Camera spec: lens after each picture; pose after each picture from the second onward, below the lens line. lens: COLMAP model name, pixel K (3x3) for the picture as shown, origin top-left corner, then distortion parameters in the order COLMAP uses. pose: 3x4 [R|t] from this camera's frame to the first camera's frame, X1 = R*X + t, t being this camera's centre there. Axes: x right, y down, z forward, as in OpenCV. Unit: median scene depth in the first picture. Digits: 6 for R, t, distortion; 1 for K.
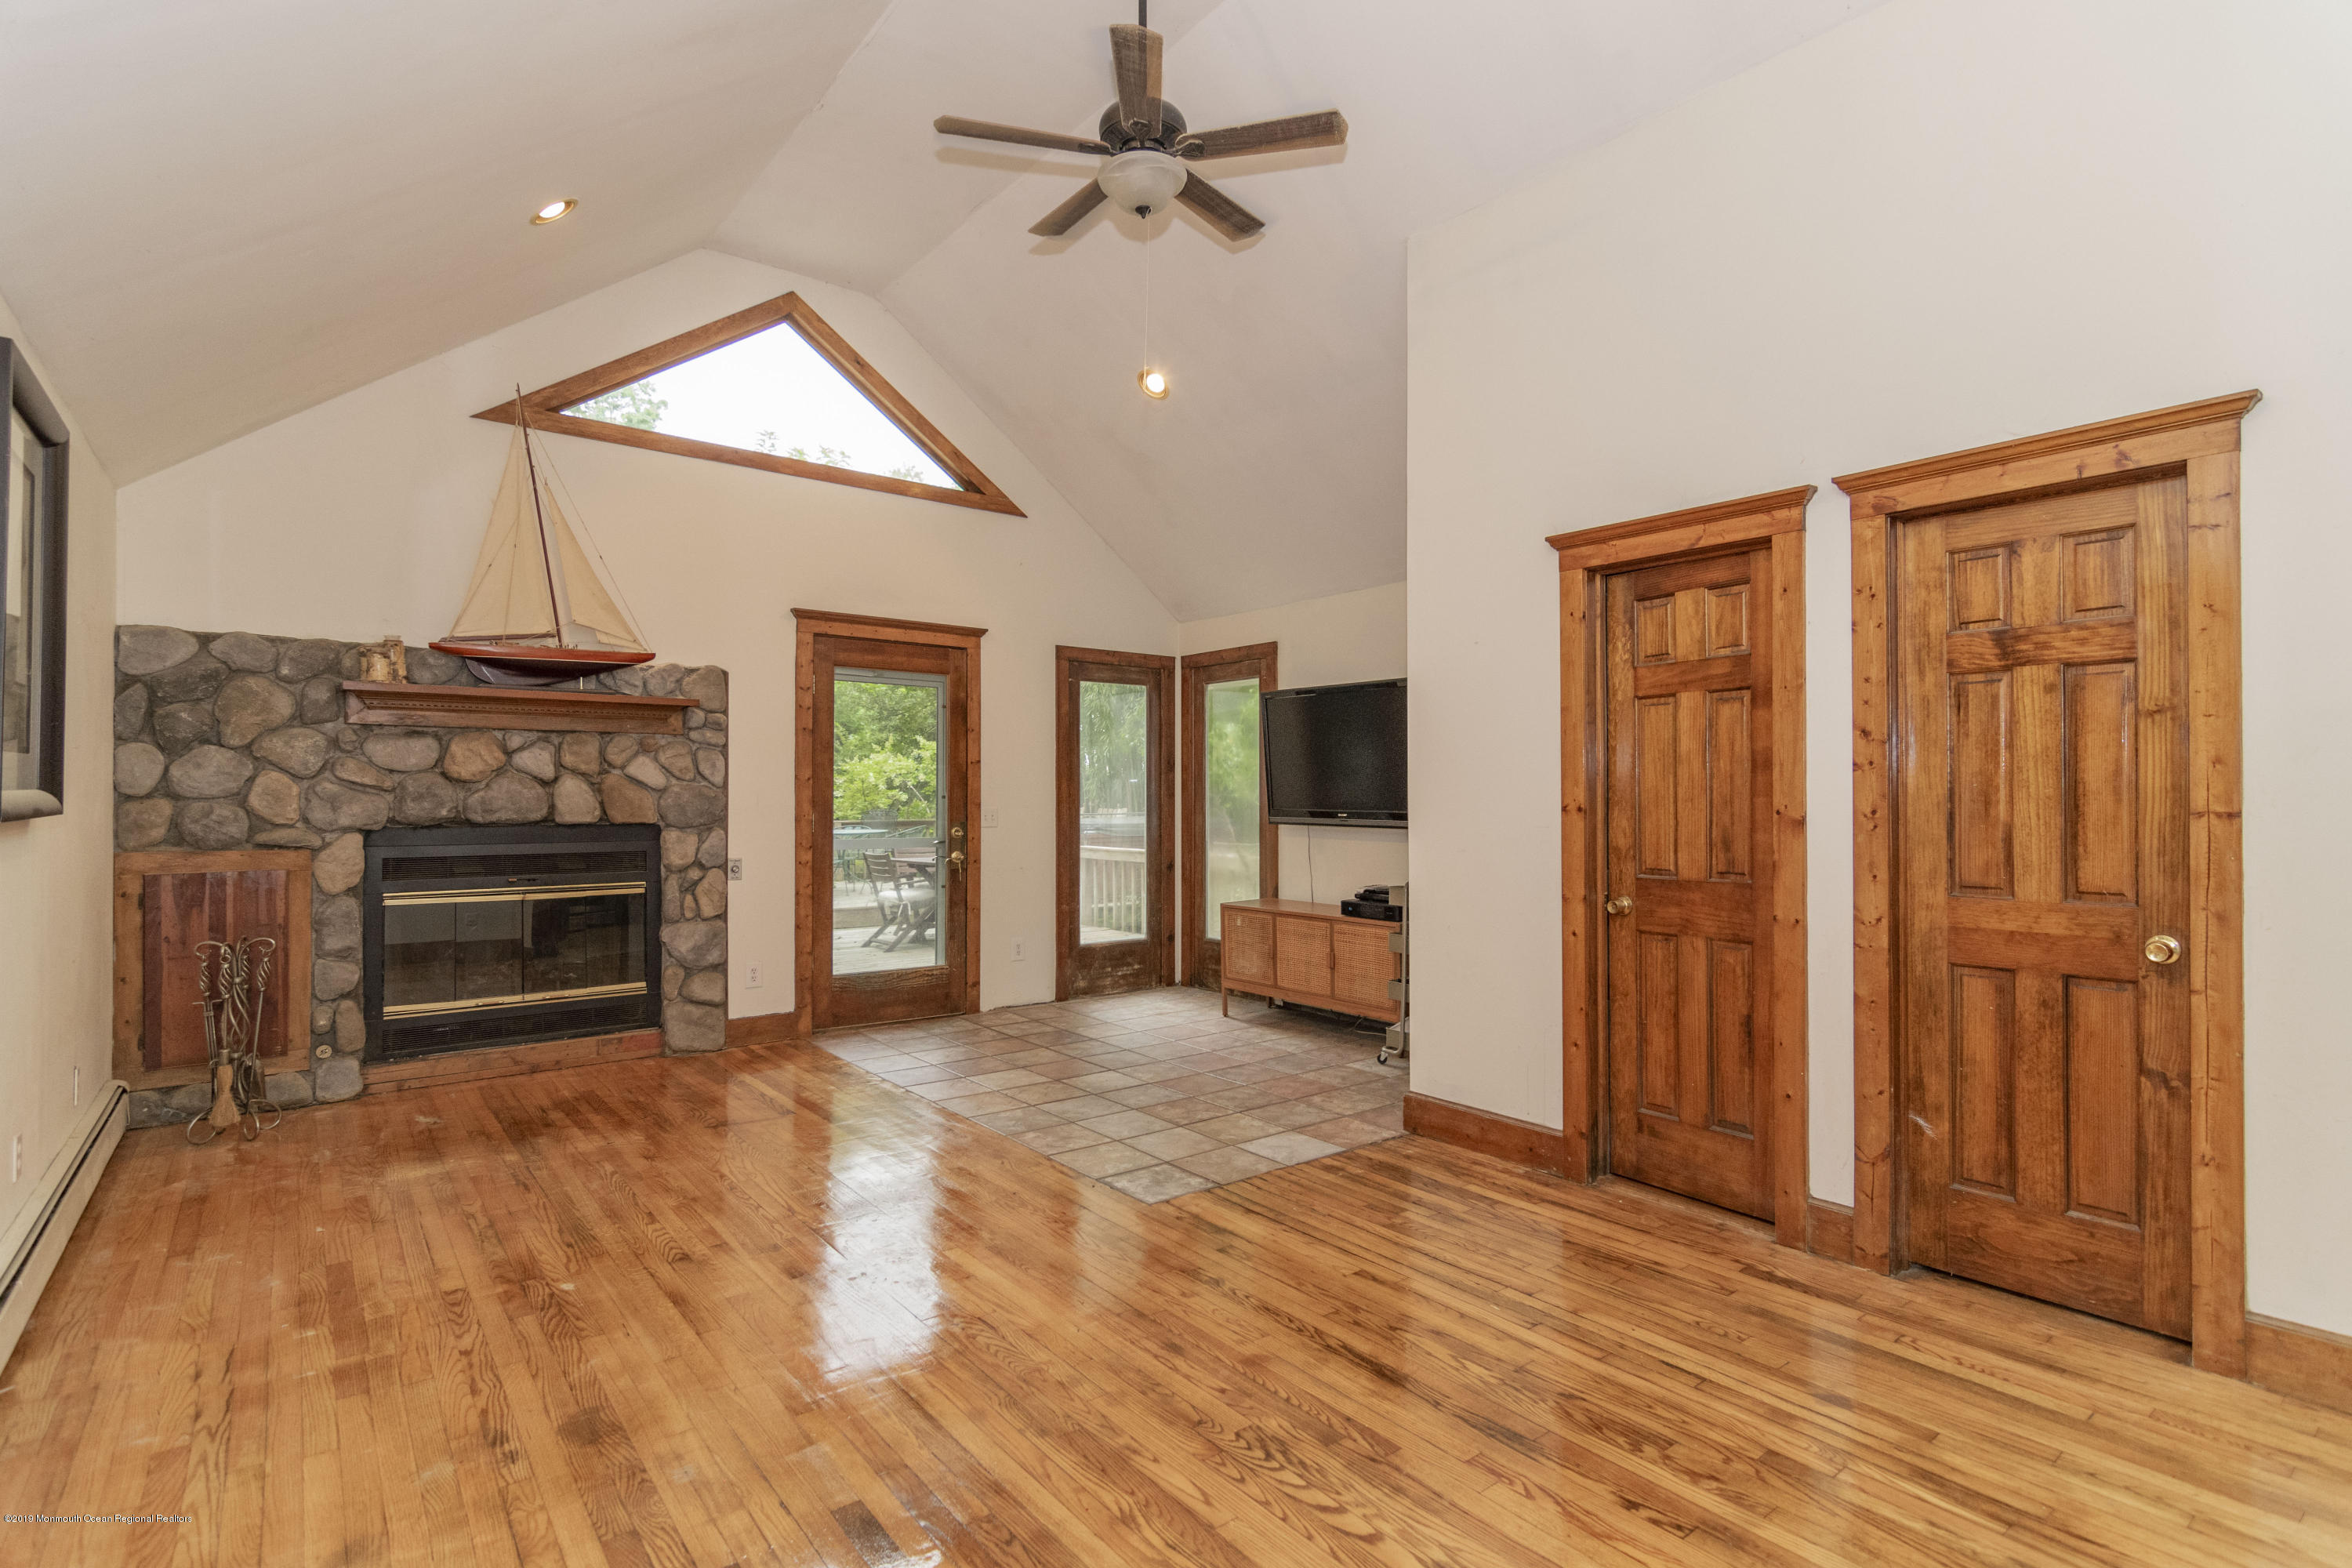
lens RADIAL K [[1140.9, 0, 1176.0], [0, 1140.9, 784.0], [0, 0, 1]] dist [-0.001289, -0.000212]
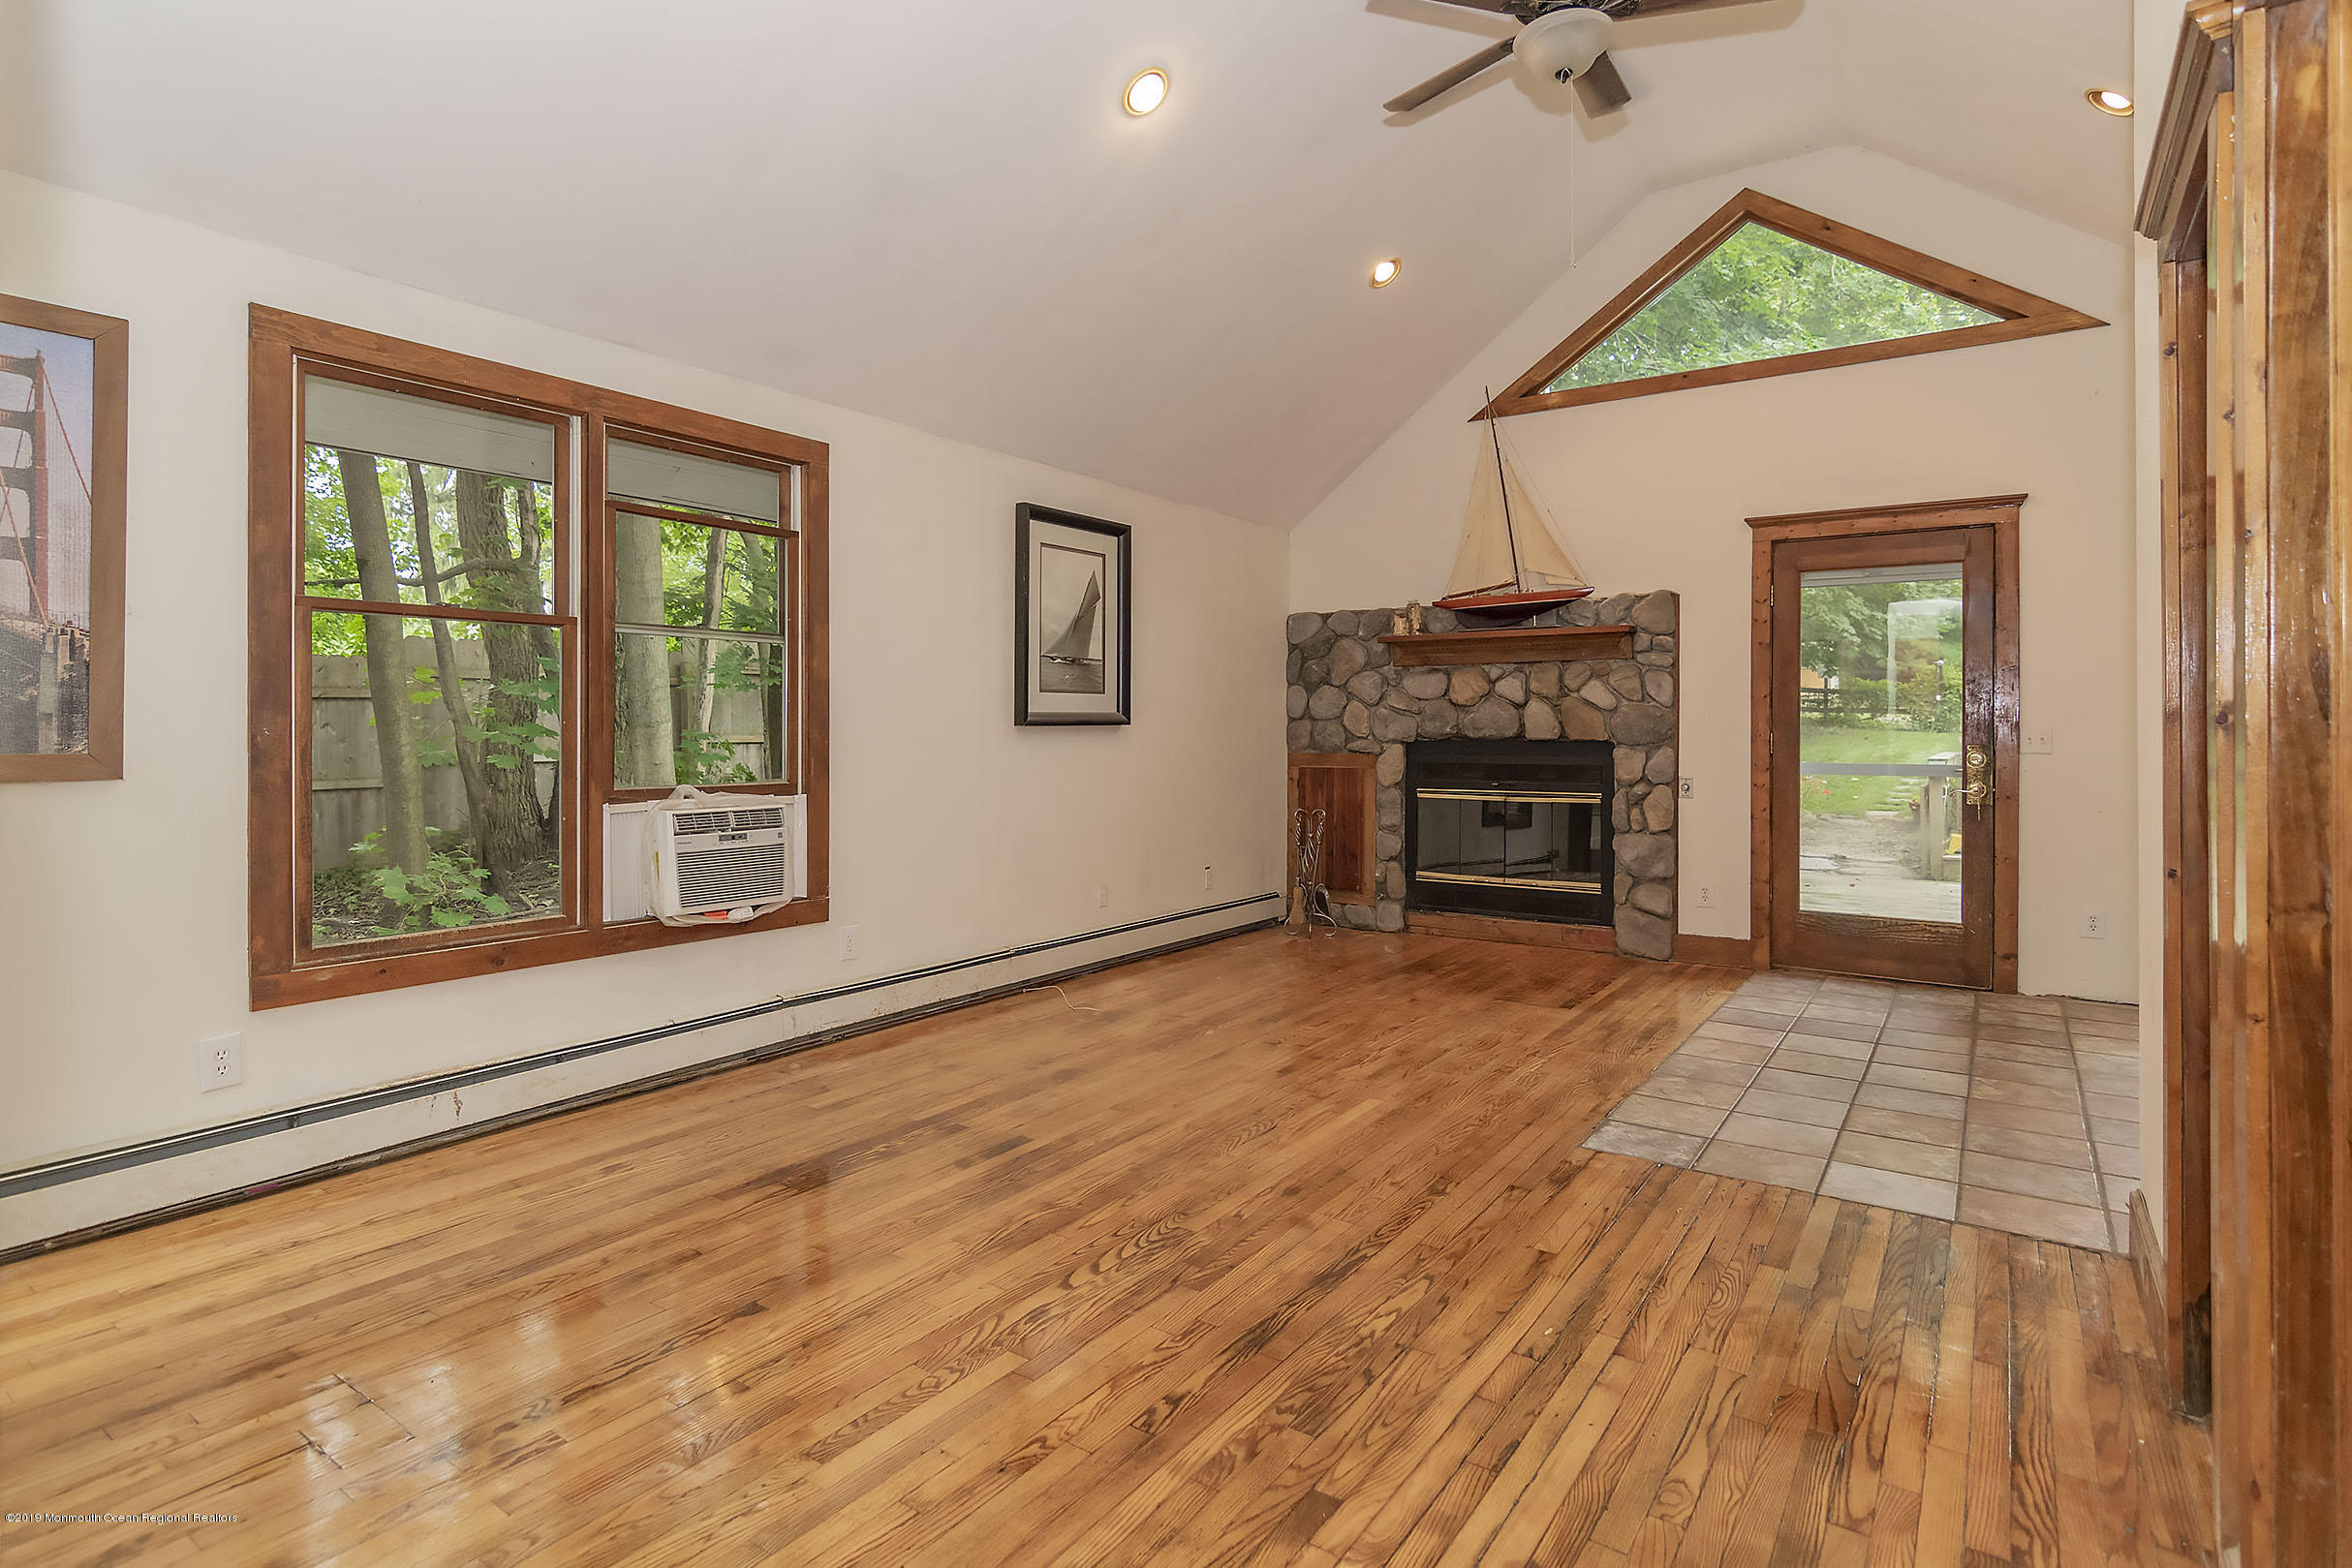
lens RADIAL K [[1182.0, 0, 1147.8], [0, 1182.0, 723.3], [0, 0, 1]] dist [0.001204, 0.001489]
pose [[0.275297, -0.006975, -0.961334, 0.590048], [0.010832, 0.999933, -0.004153, 0.020181], [0.961298, -0.009270, 0.275354, 0.298759]]
